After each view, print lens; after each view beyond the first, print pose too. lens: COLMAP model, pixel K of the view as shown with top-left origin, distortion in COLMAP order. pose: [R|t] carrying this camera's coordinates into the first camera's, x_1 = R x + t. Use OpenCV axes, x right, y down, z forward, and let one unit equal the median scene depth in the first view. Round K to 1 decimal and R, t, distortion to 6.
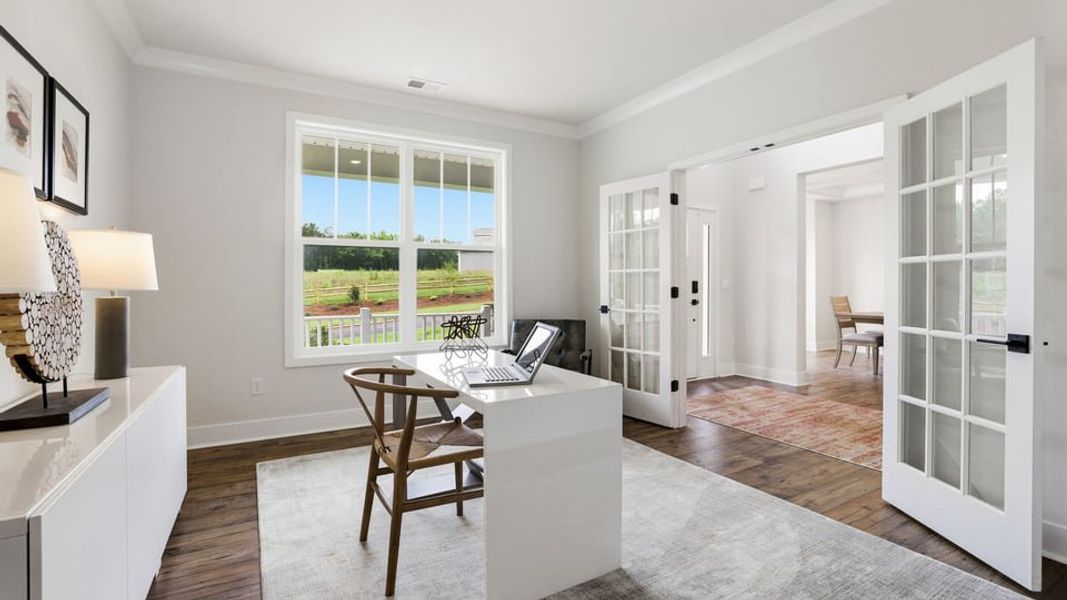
lens RADIAL K [[466.2, 0, 527.9], [0, 466.2, 290.3], [0, 0, 1]] dist [-0.042223, 0.000249]
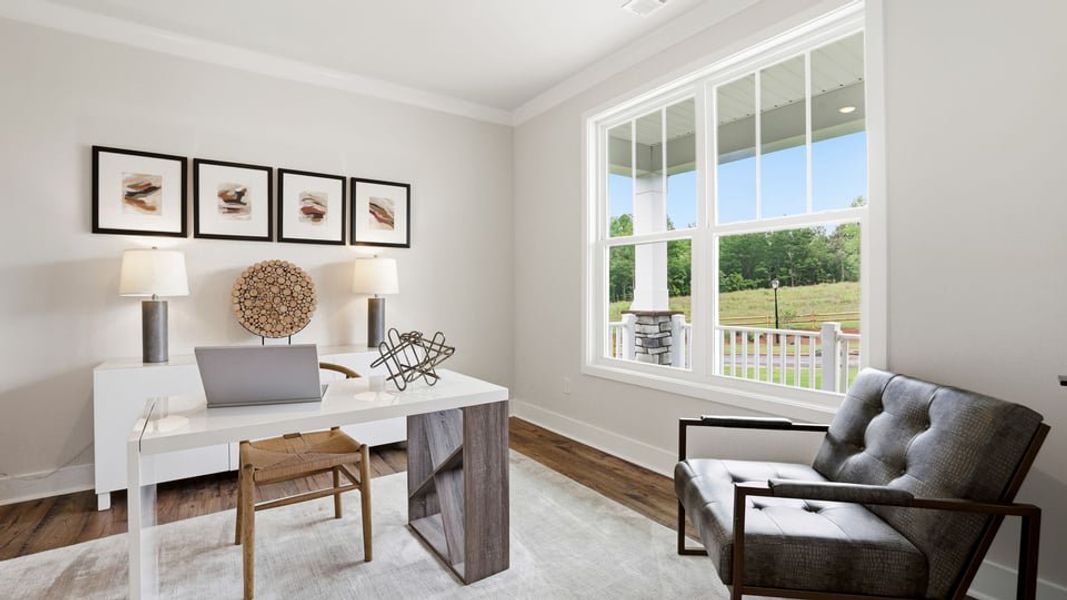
lens RADIAL K [[466.2, 0, 527.9], [0, 466.2, 290.3], [0, 0, 1]] dist [-0.042223, 0.000249]
pose [[0.094655, -0.000290, -0.995510, 0.502491], [-0.008516, 0.999963, -0.001101, -0.009428], [0.995474, 0.008582, 0.094649, 0.848105]]
